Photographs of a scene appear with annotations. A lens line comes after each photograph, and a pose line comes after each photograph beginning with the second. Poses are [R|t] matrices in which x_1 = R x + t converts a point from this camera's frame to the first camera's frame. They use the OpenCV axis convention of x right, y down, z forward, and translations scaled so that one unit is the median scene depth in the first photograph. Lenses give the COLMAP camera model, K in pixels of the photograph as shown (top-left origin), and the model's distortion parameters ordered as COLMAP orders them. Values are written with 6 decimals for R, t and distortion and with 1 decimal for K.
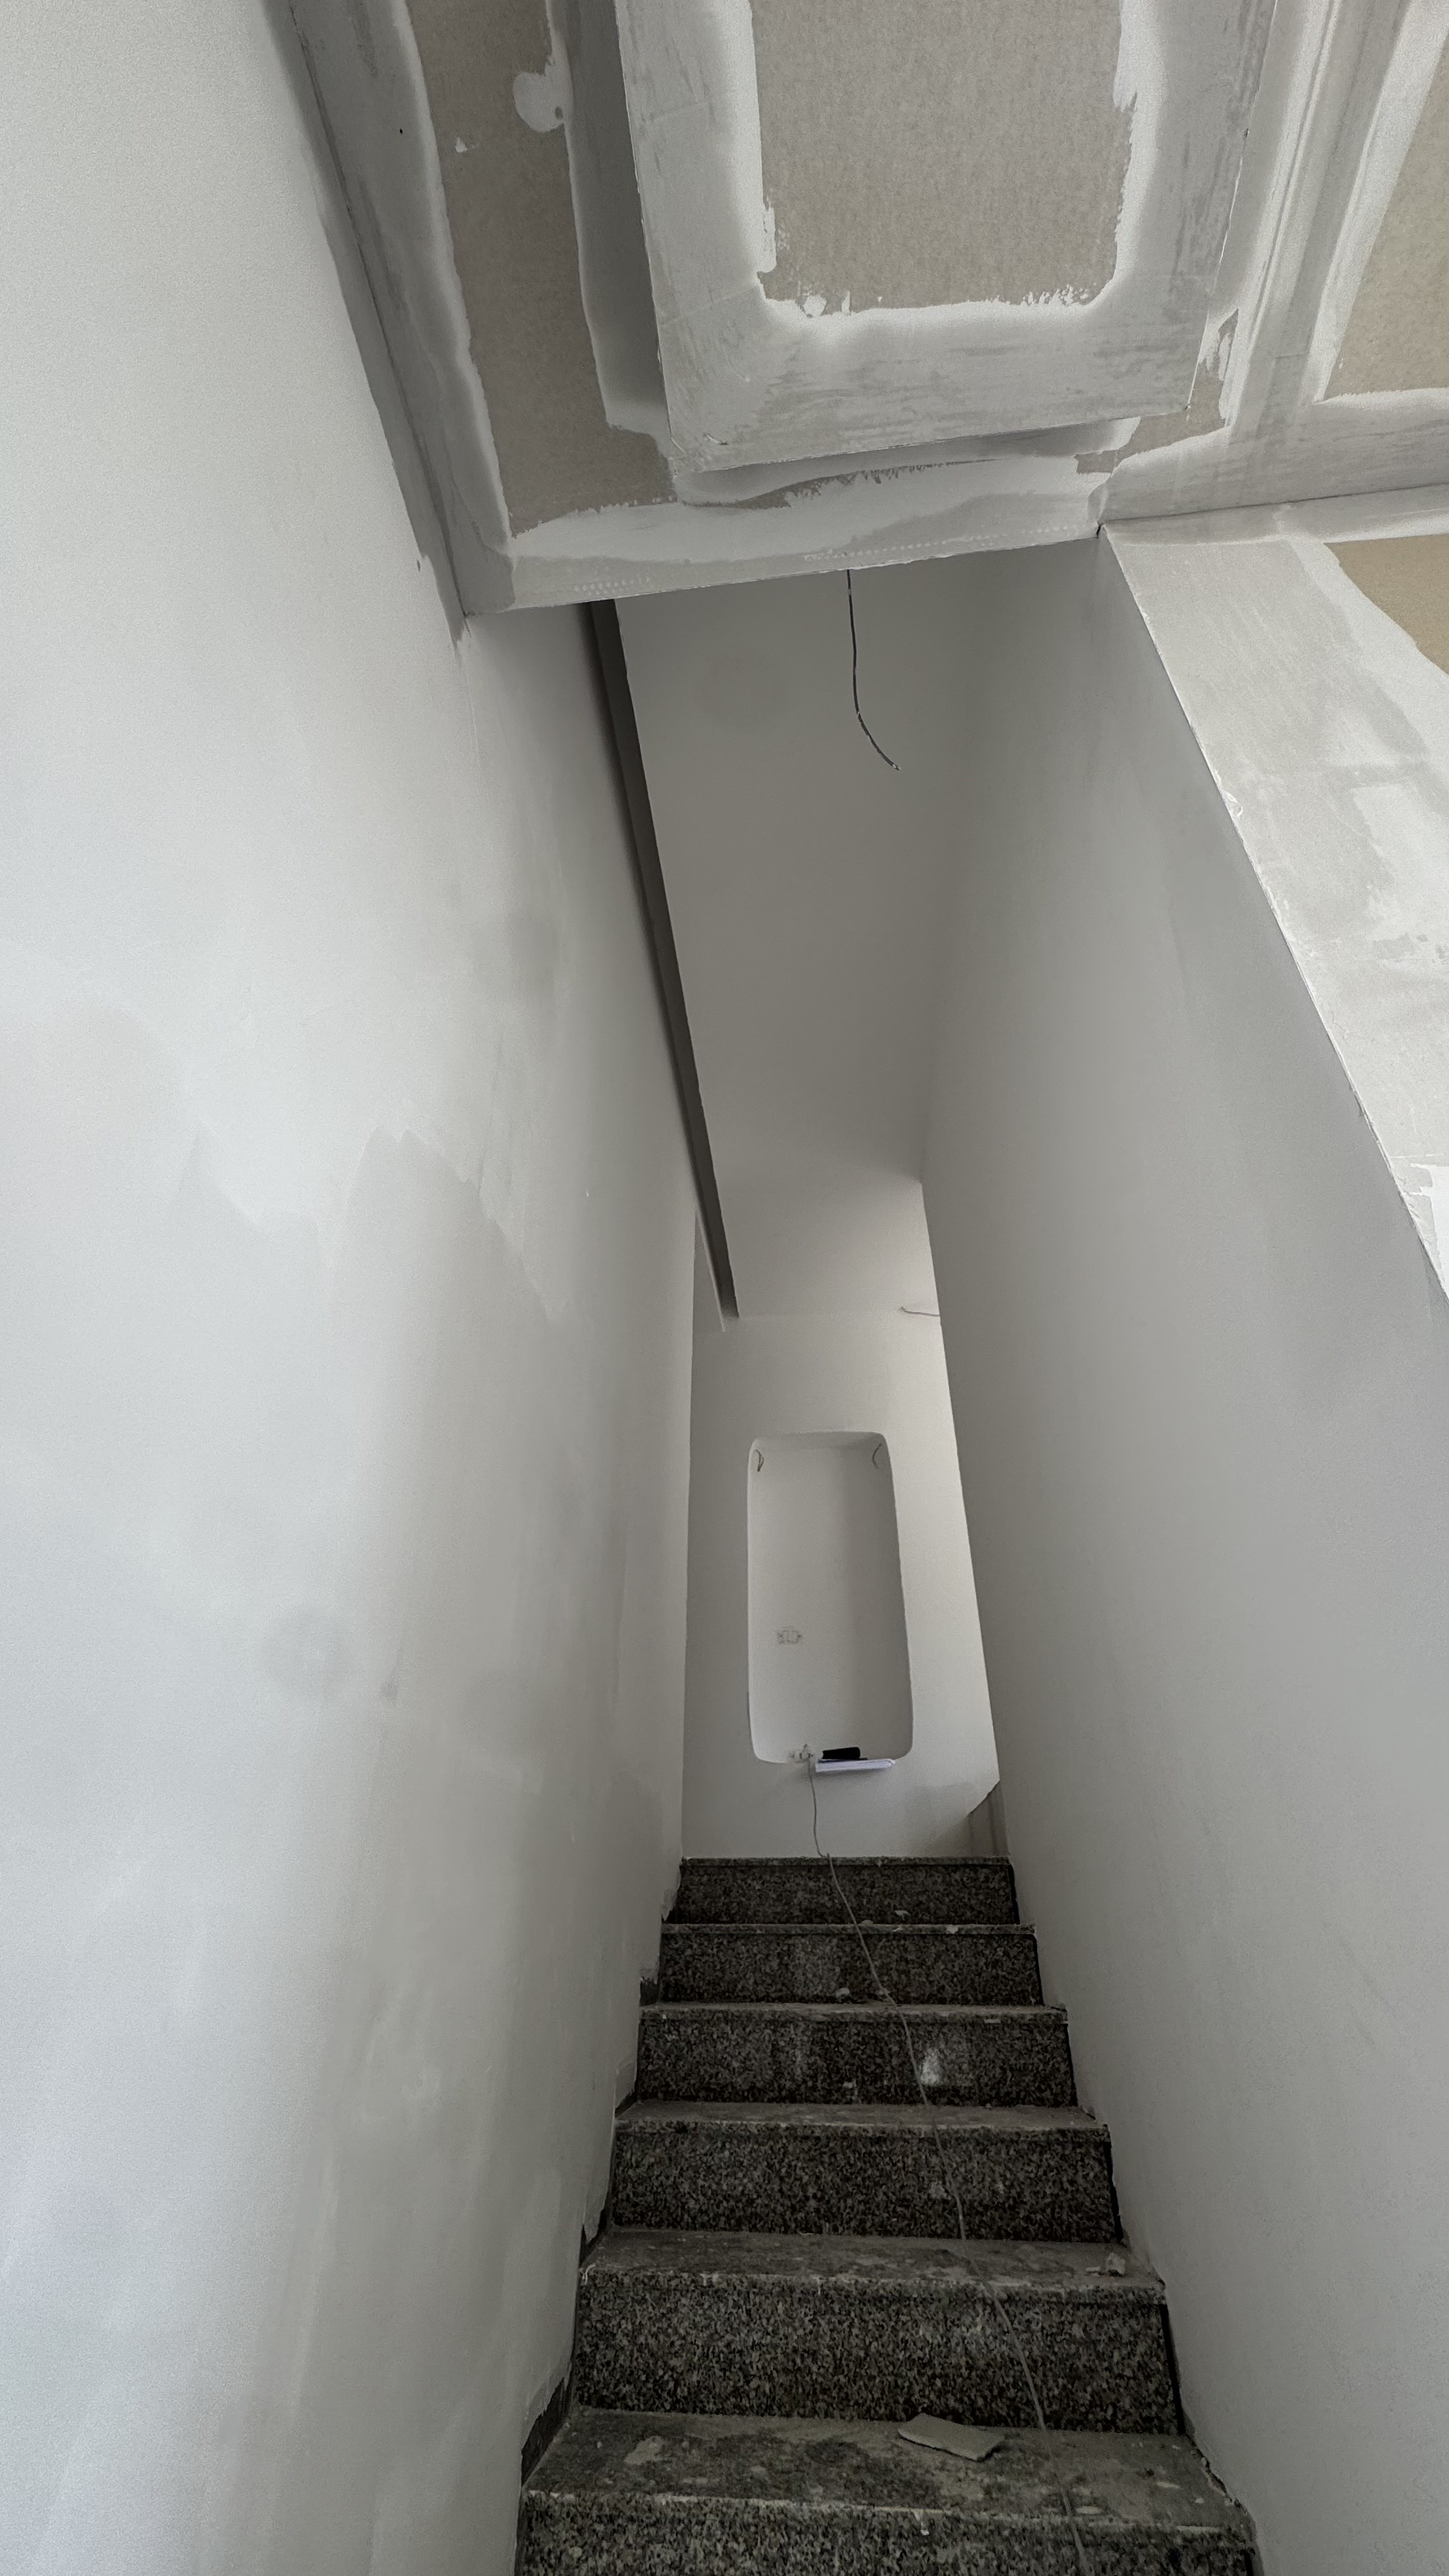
lens RADIAL K [[1033.8, 0, 729.9], [0, 1033.8, 1293.3], [0, 0, 1]] dist [0.000272, 0.000083]
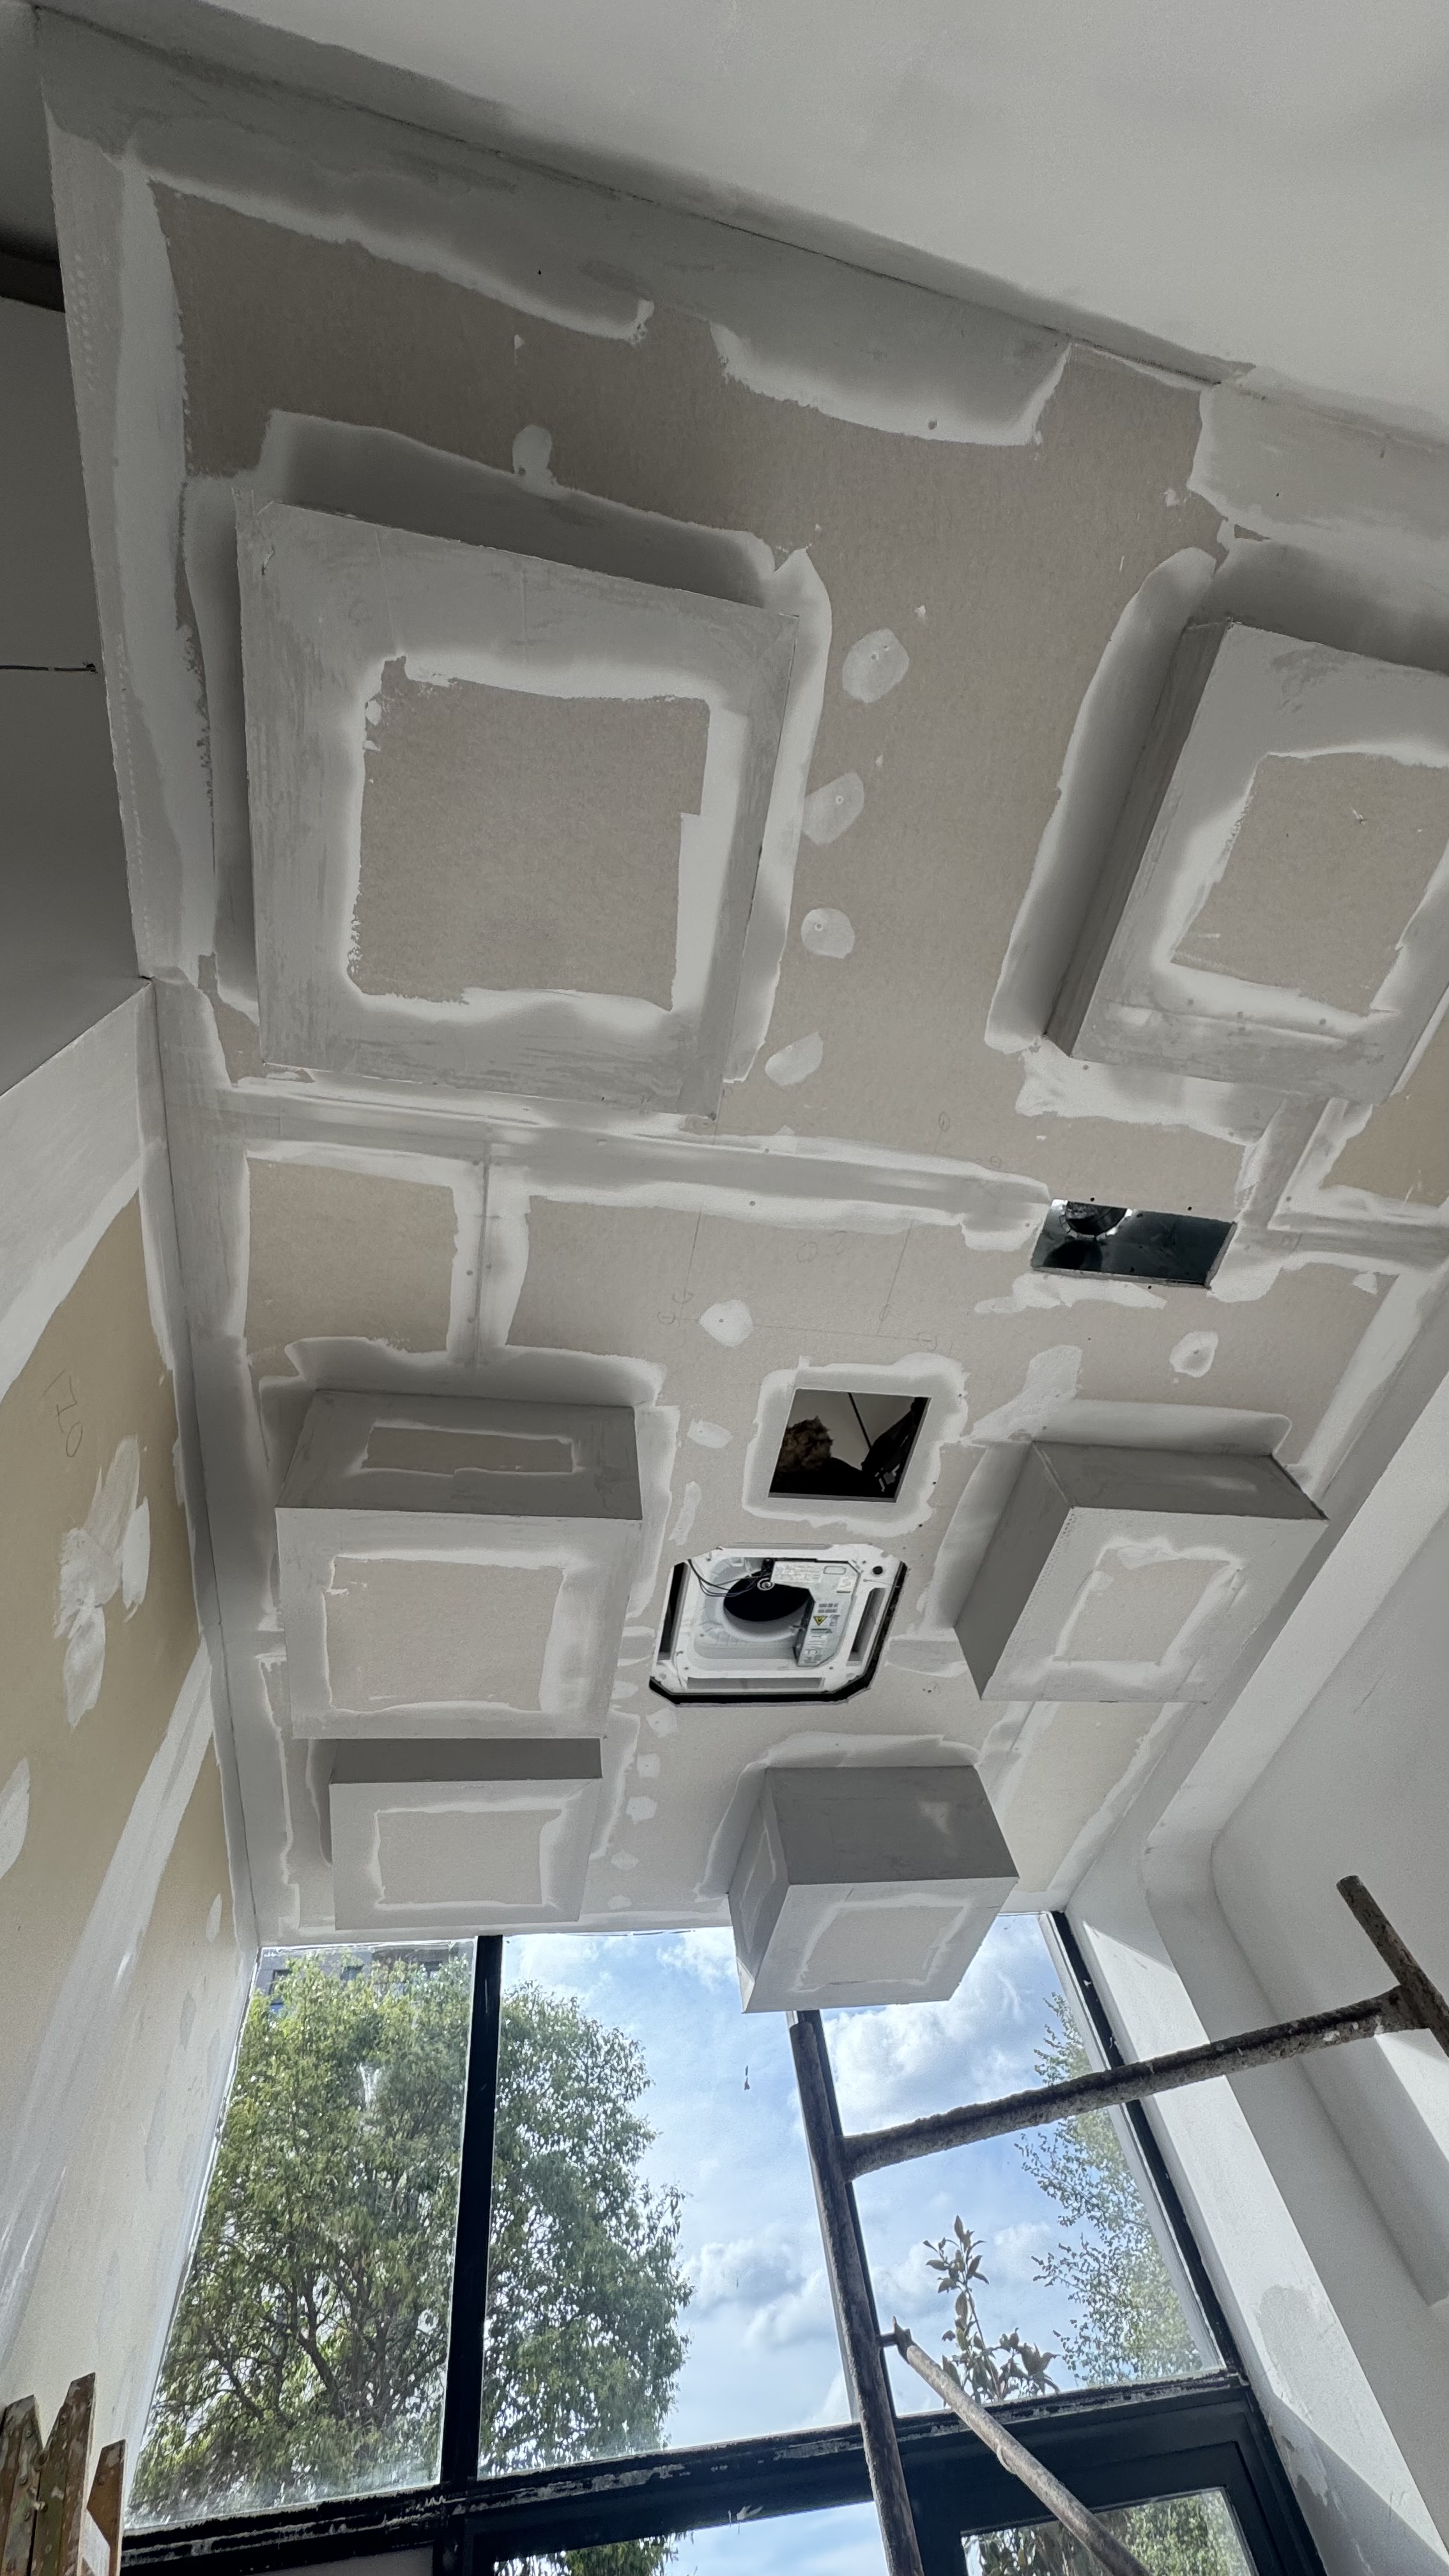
lens RADIAL K [[1033.8, 0, 729.9], [0, 1033.8, 1293.3], [0, 0, 1]] dist [0.000272, 0.000083]
pose [[-0.277572, 0.837617, 0.470481, -0.013559], [-0.402802, 0.343132, -0.848535, -0.020053], [-0.872184, -0.425040, 0.242150, 0.157355]]
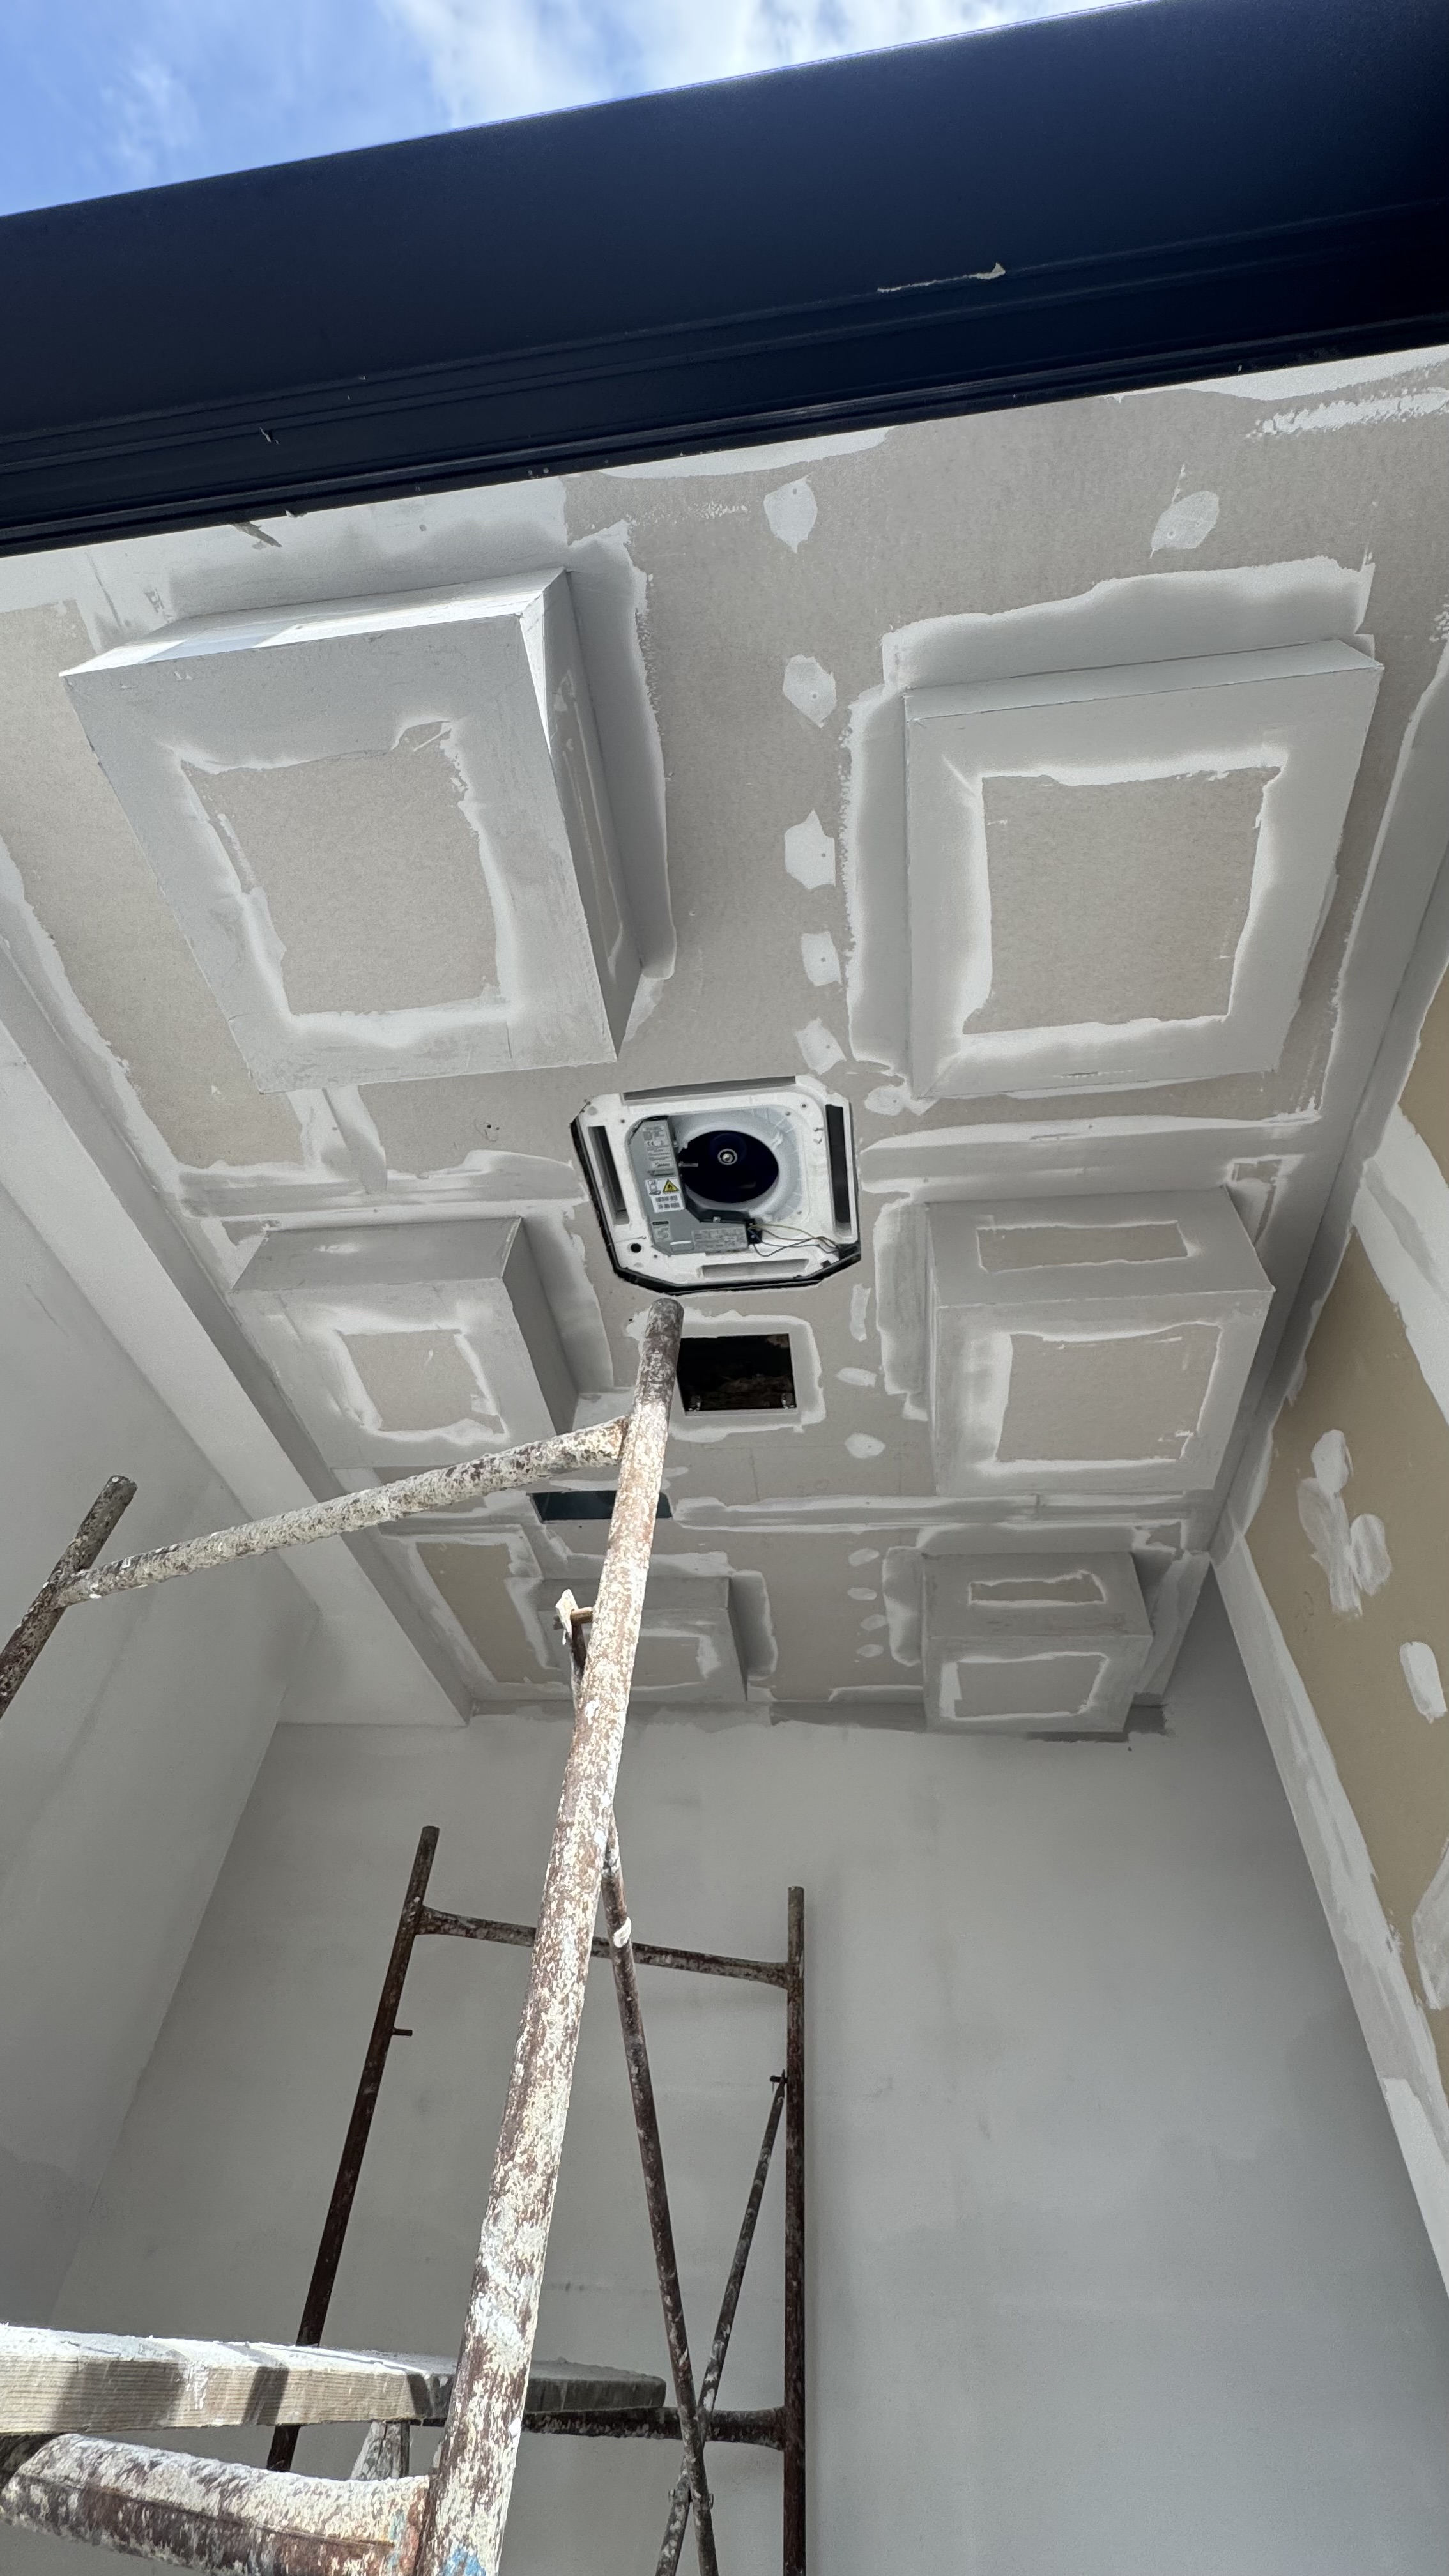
lens RADIAL K [[1033.8, 0, 729.9], [0, 1033.8, 1293.3], [0, 0, 1]] dist [0.000272, 0.000083]
pose [[-0.010307, -0.725761, -0.687869, 2.220994], [0.493818, 0.594474, -0.634621, -0.260712], [0.869504, -0.346224, 0.352267, -0.318846]]
